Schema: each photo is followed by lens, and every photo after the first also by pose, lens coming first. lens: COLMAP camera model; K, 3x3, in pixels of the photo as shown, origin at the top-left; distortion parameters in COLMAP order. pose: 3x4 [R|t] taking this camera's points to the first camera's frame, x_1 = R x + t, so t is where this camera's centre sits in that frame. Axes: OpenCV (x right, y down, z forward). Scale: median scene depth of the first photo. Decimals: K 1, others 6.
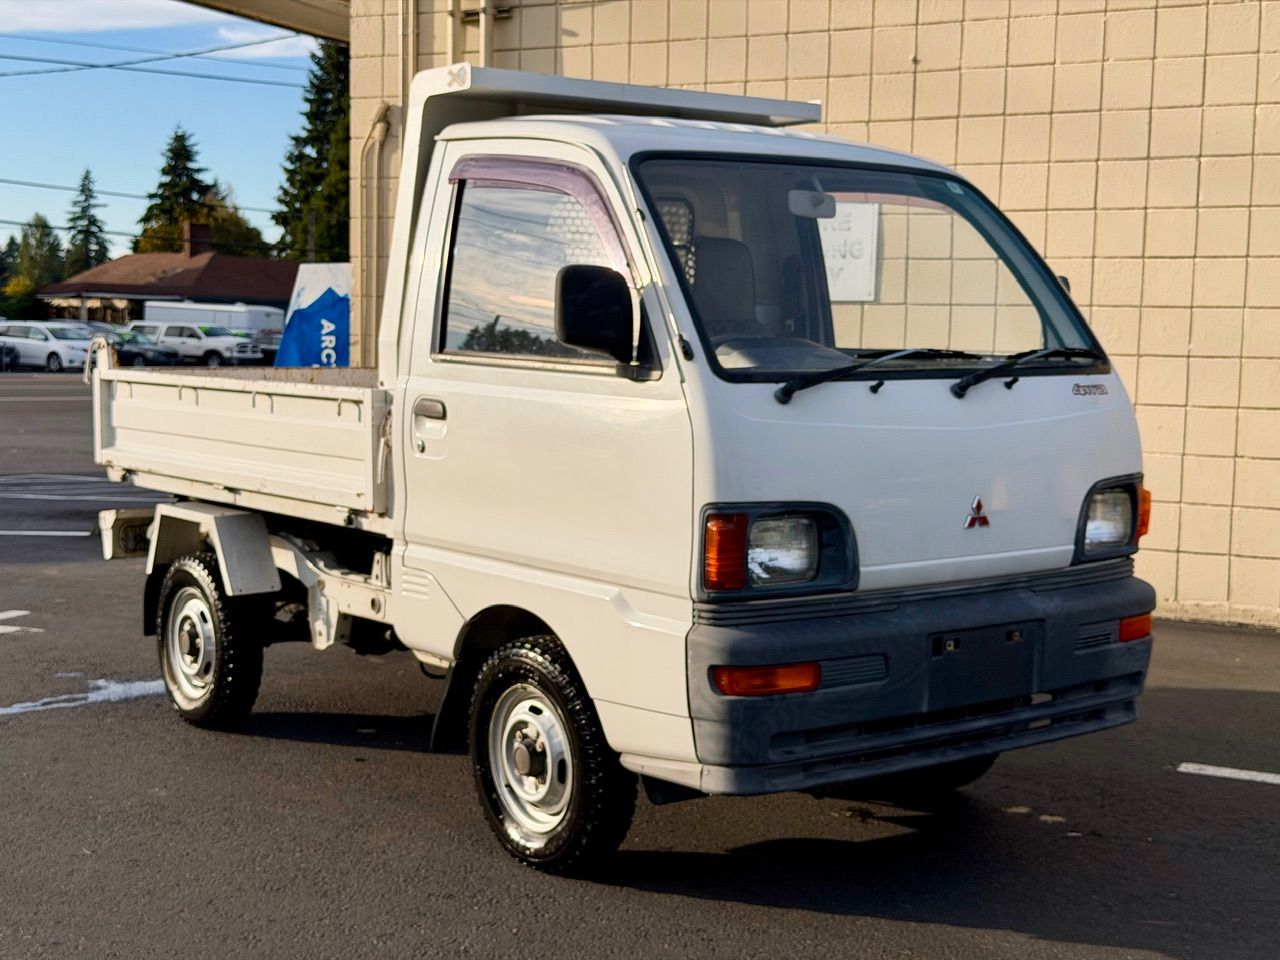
lens RADIAL K [[1796.9, 0, 566.0], [0, 1796.9, 476.5], [0, 0, 1]] dist [0.073200, 0.000000]
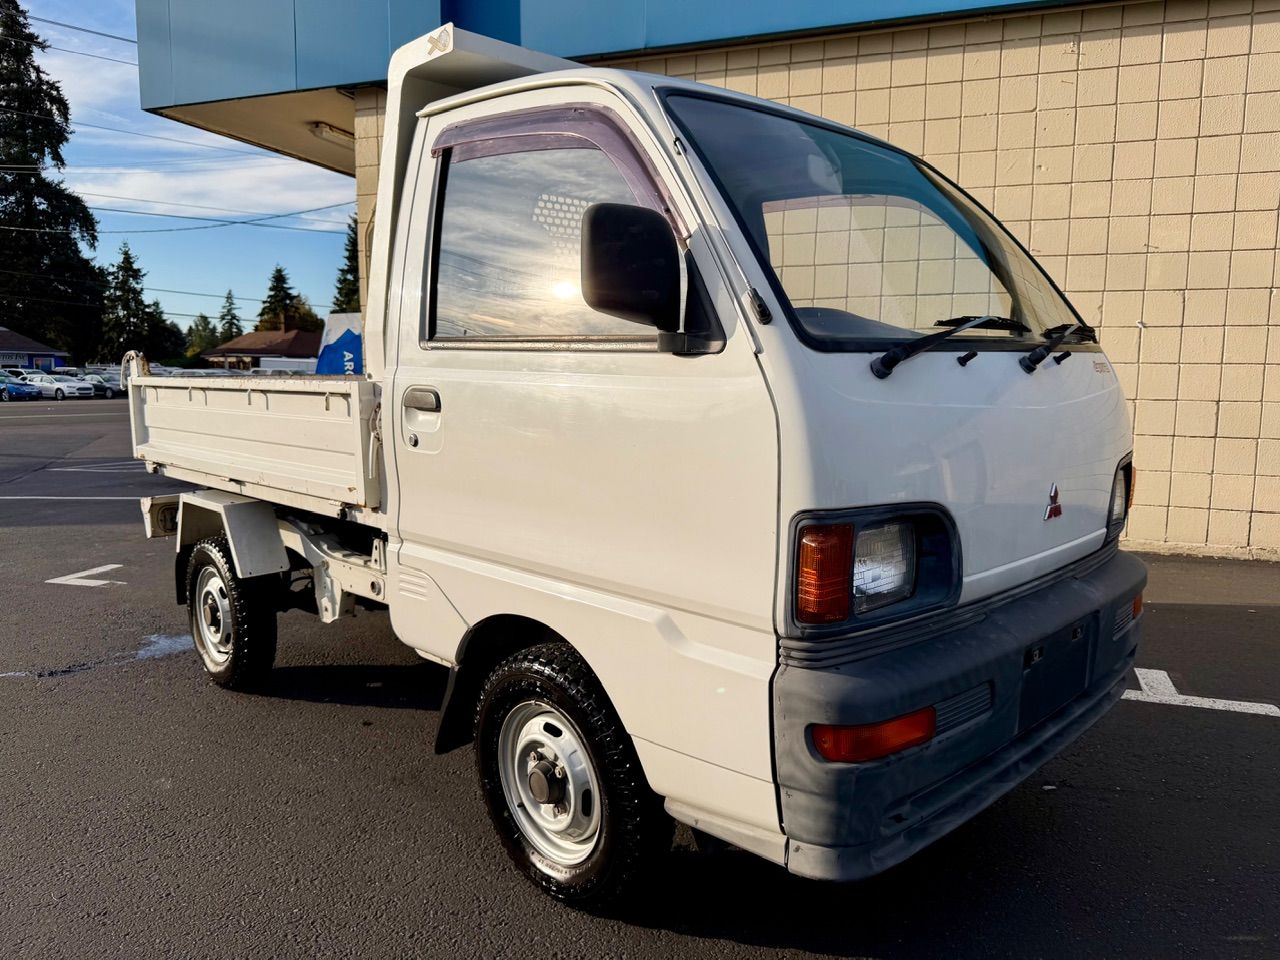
lens RADIAL K [[914.1, 0, 614.4], [0, 914.1, 480.1], [0, 0, 1]] dist [0.025287, -0.046371]
pose [[0.990784, -0.031074, 0.131840, -0.043174], [0.025877, 0.998826, 0.040954, -0.013828], [-0.132958, -0.037165, 0.990425, 0.551473]]
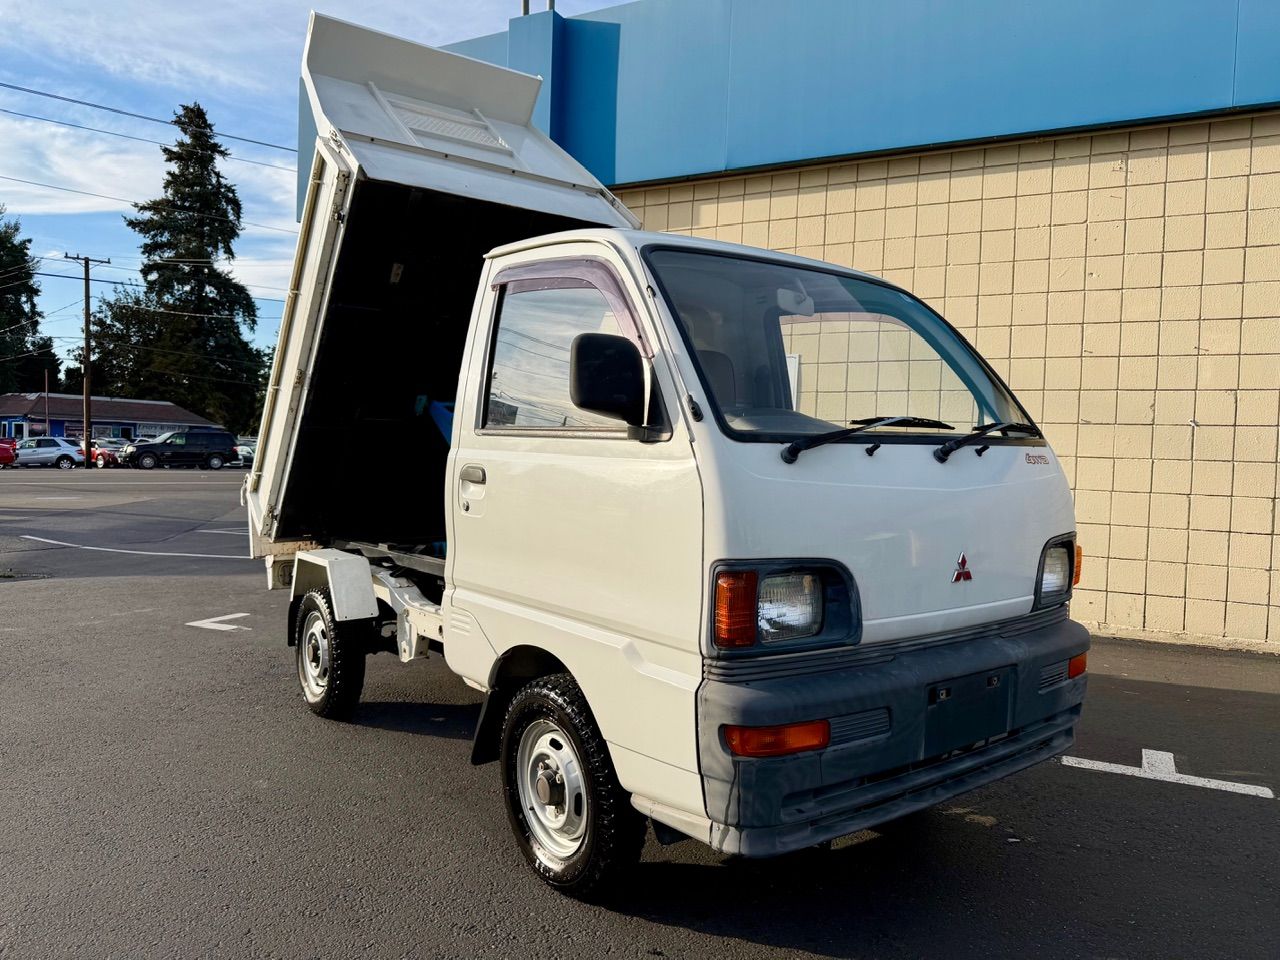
lens RADIAL K [[914.1, 0, 612.2], [0, 914.1, 466.3], [0, 0, 1]] dist [0.025287, -0.046371]
pose [[0.999980, 0.005553, 0.002949, 0.015542], [-0.005335, 0.997576, -0.069374, -0.001332], [-0.003327, 0.069356, 0.997586, 0.425011]]
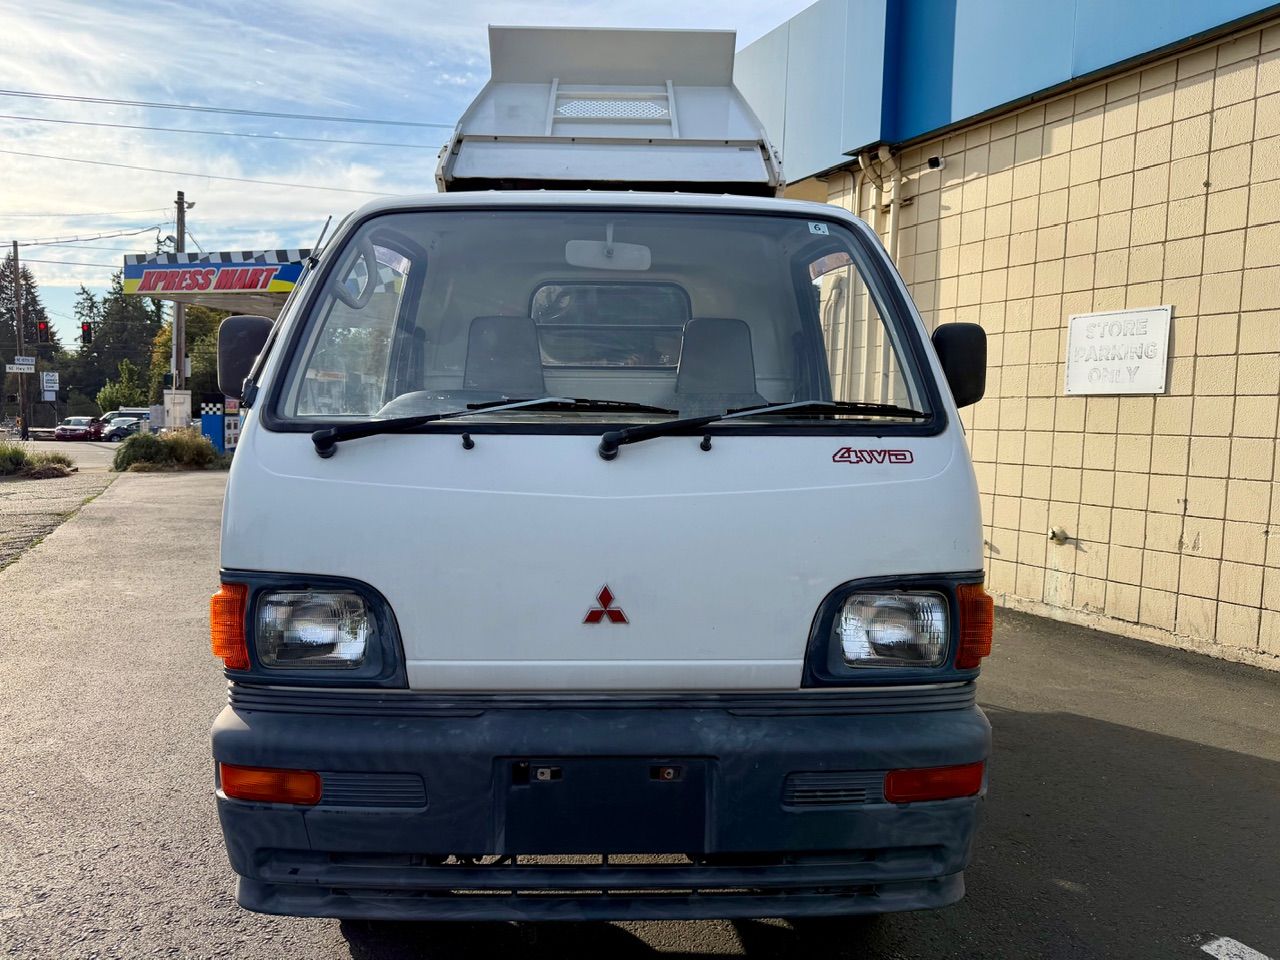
lens RADIAL K [[914.1, 0, 618.4], [0, 914.1, 458.1], [0, 0, 1]] dist [0.025287, -0.046371]
pose [[0.822352, 0.017099, -0.568722, 0.434070], [-0.050240, 0.997826, -0.042645, -0.026050], [0.566756, 0.063642, 0.821424, 0.639008]]
